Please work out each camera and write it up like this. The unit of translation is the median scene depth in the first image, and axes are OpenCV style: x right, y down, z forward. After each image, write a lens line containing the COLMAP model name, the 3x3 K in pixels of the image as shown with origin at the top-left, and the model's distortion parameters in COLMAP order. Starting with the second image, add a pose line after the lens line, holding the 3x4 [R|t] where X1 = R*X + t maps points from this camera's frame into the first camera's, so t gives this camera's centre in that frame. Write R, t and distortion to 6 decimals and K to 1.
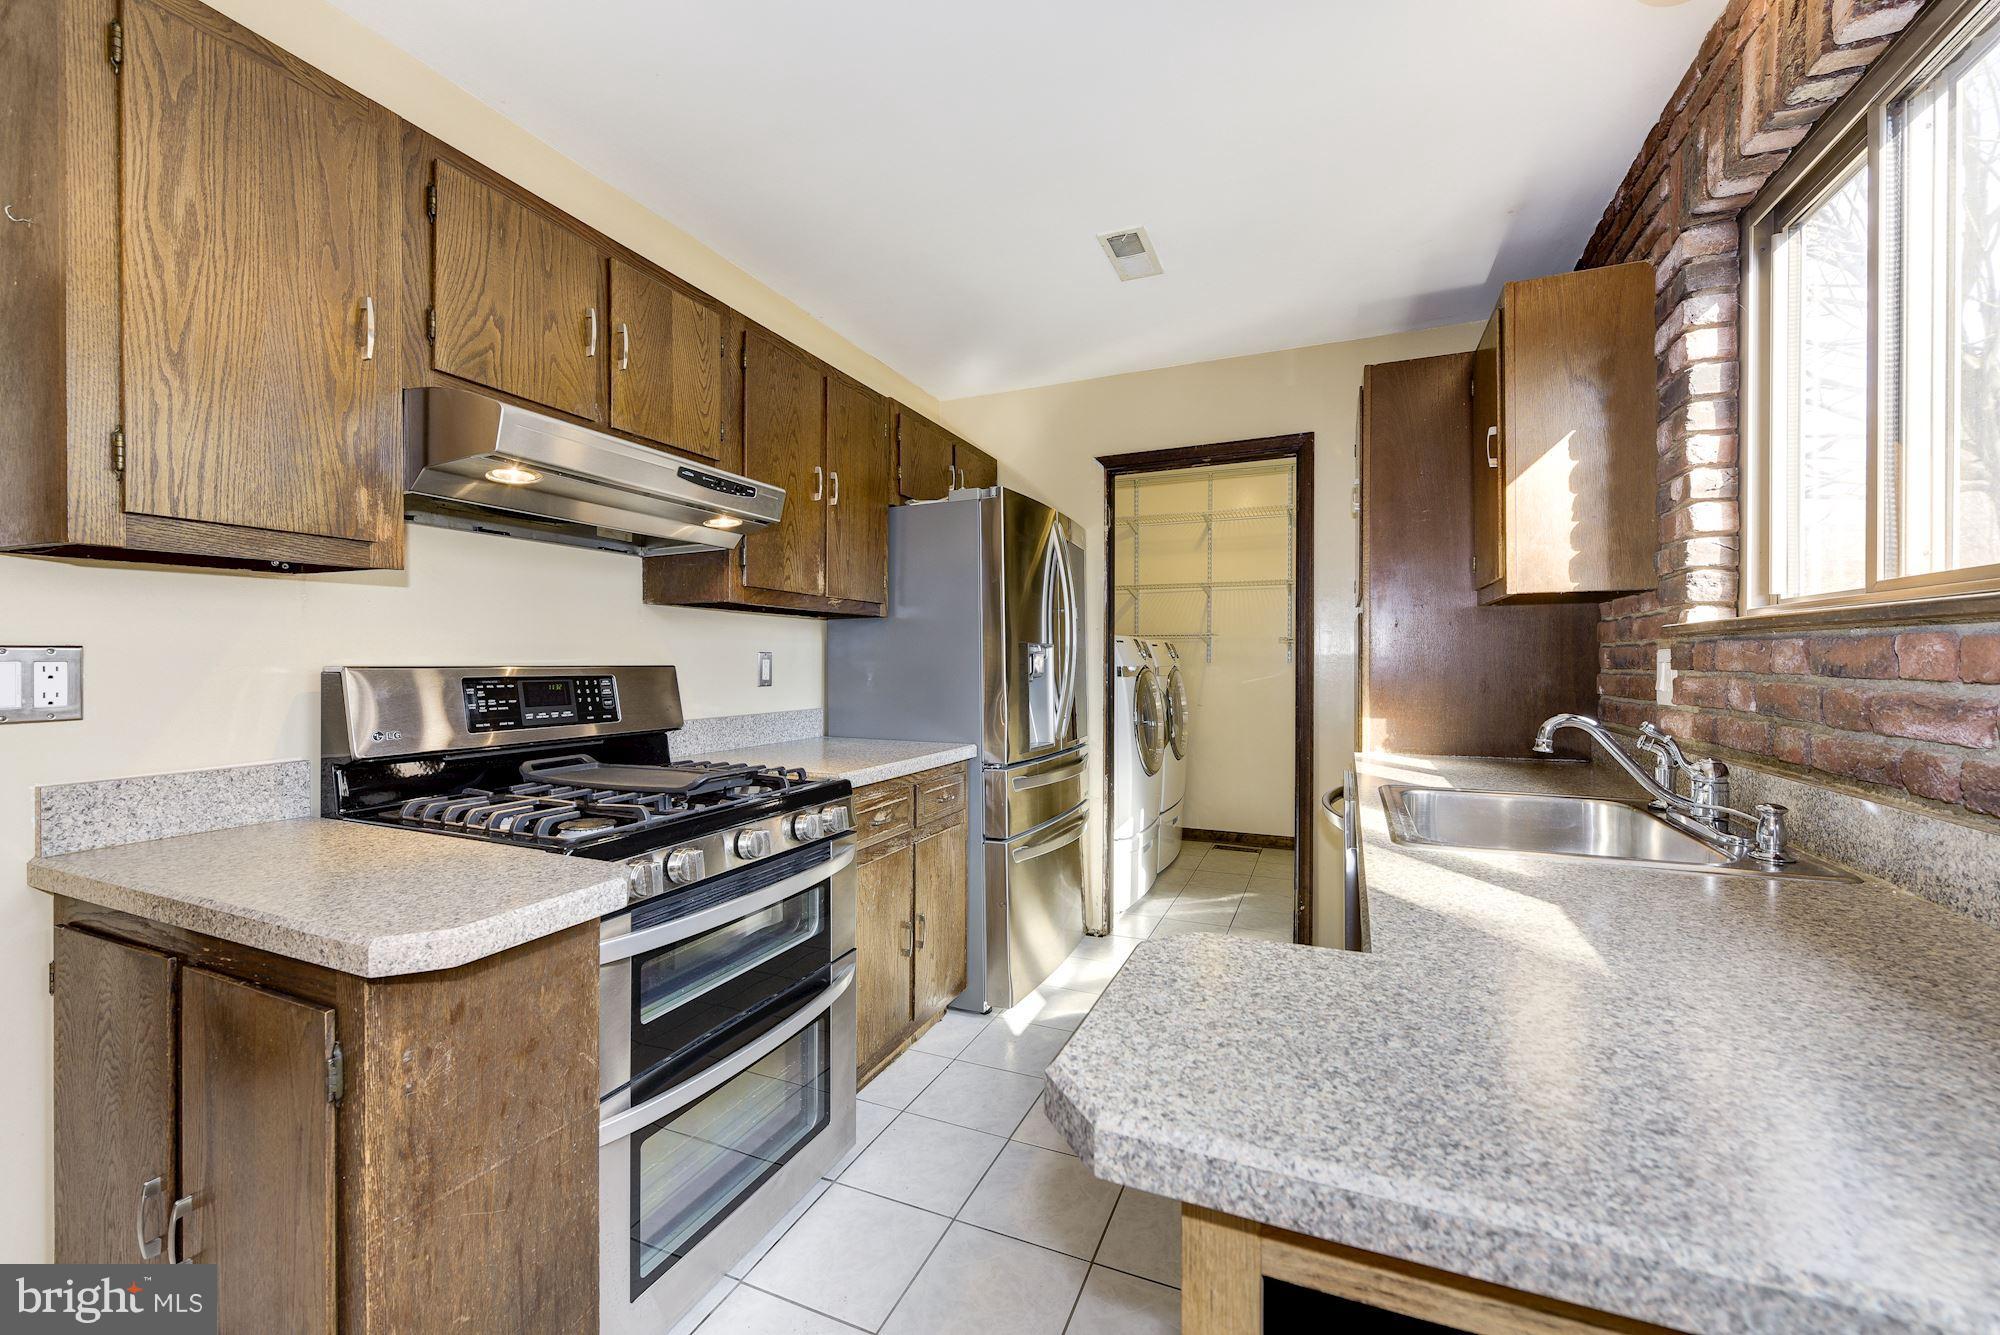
lens RADIAL K [[770.0, 0, 1001.1], [0, 770.0, 662.9], [0, 0, 1]] dist [0.006389, -0.001556]
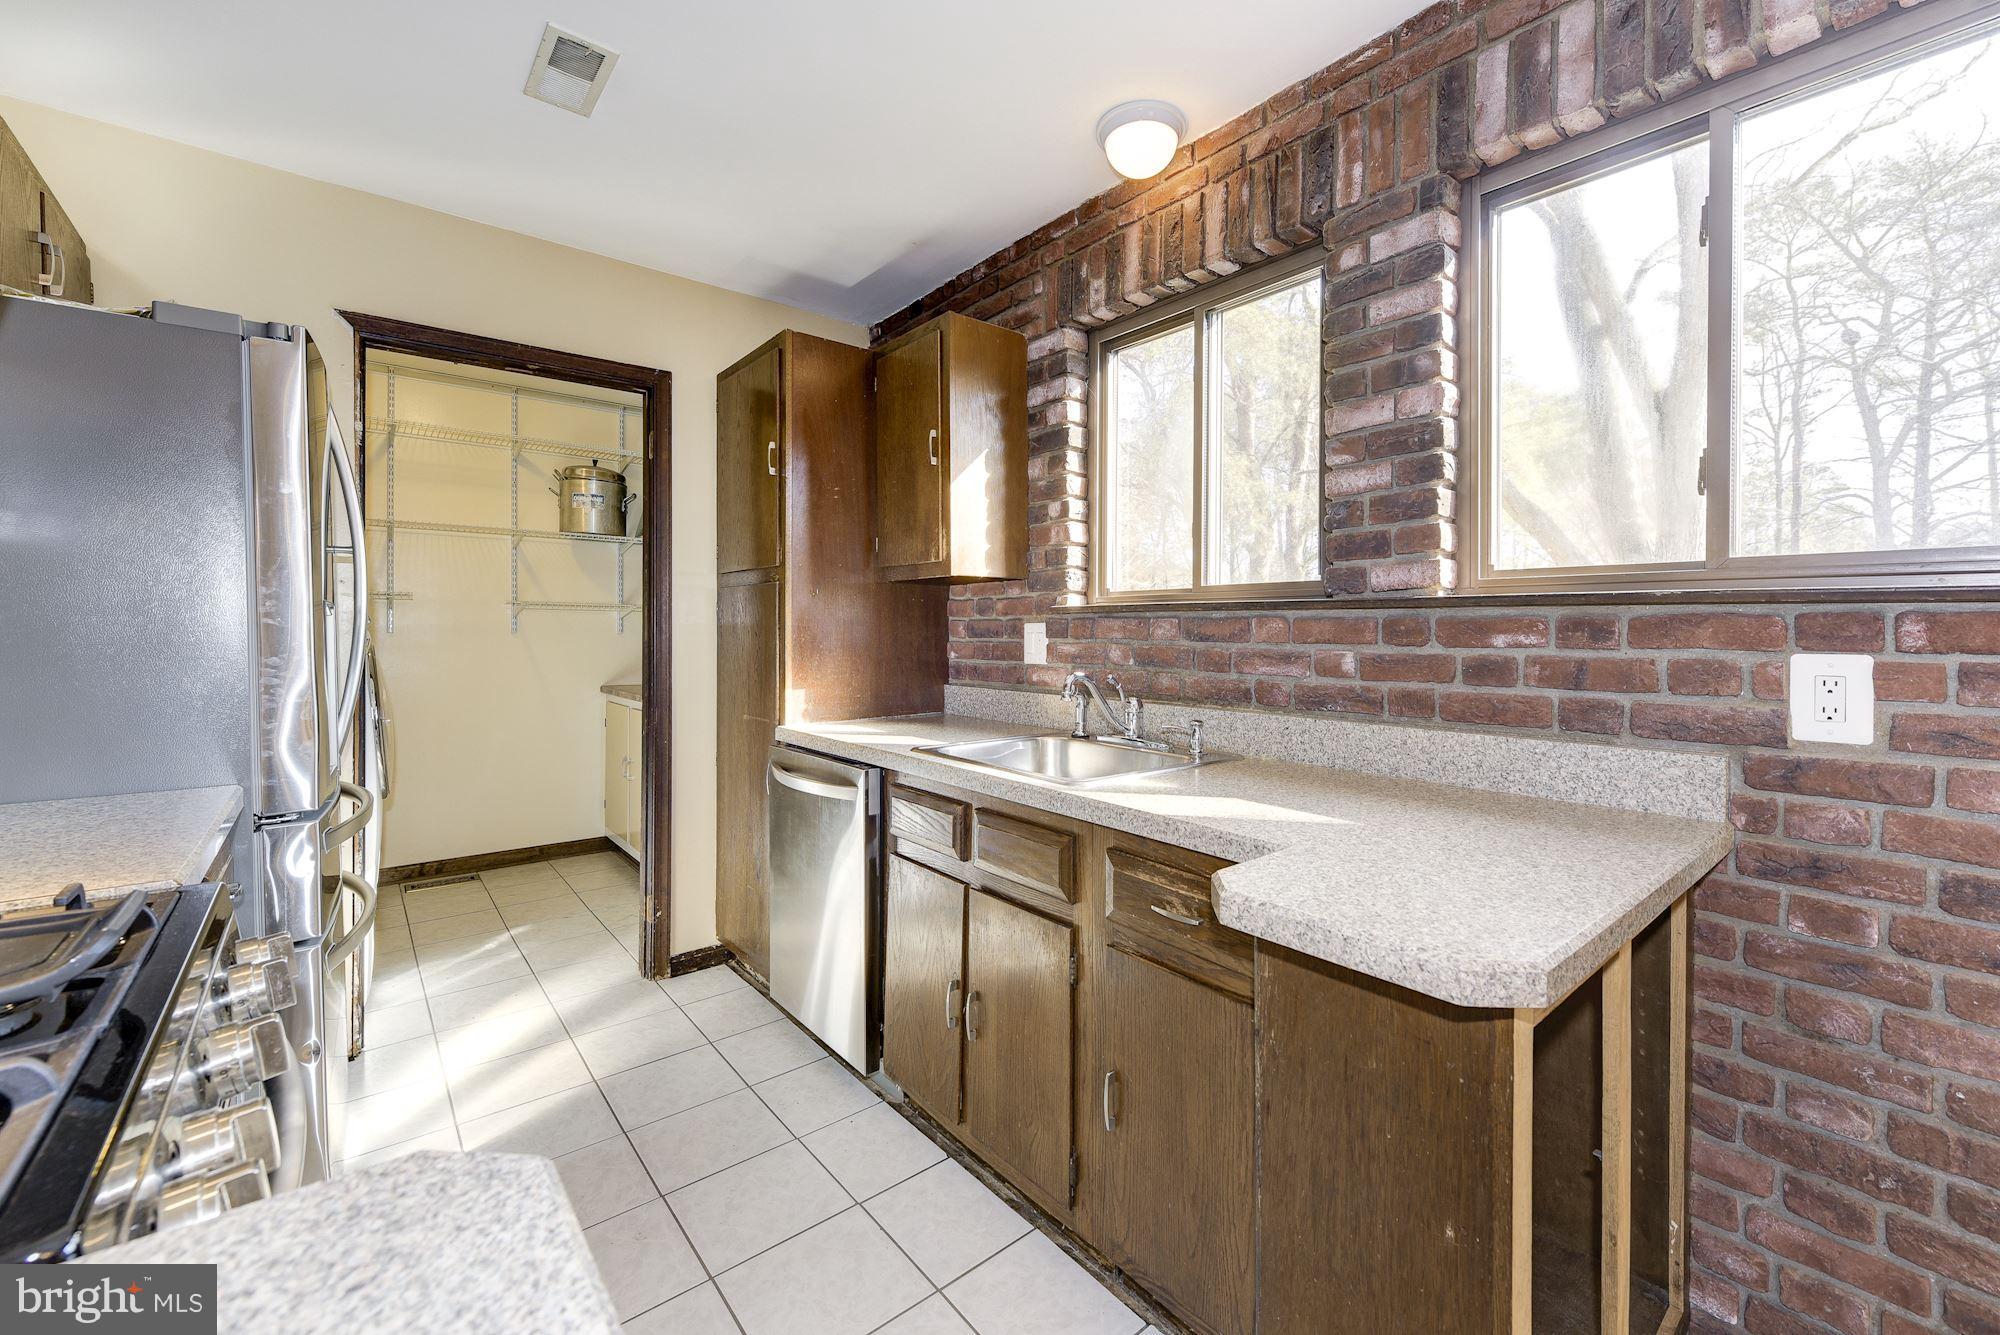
lens RADIAL K [[840.9, 0, 1034.4], [0, 840.9, 636.1], [0, 0, 1]] dist [-0.000459, -0.000307]
pose [[0.436689, -0.002710, 0.899608, -0.524672], [0.000745, 0.999996, 0.002651, 0.001155], [-0.899612, -0.000487, 0.436690, 0.381905]]
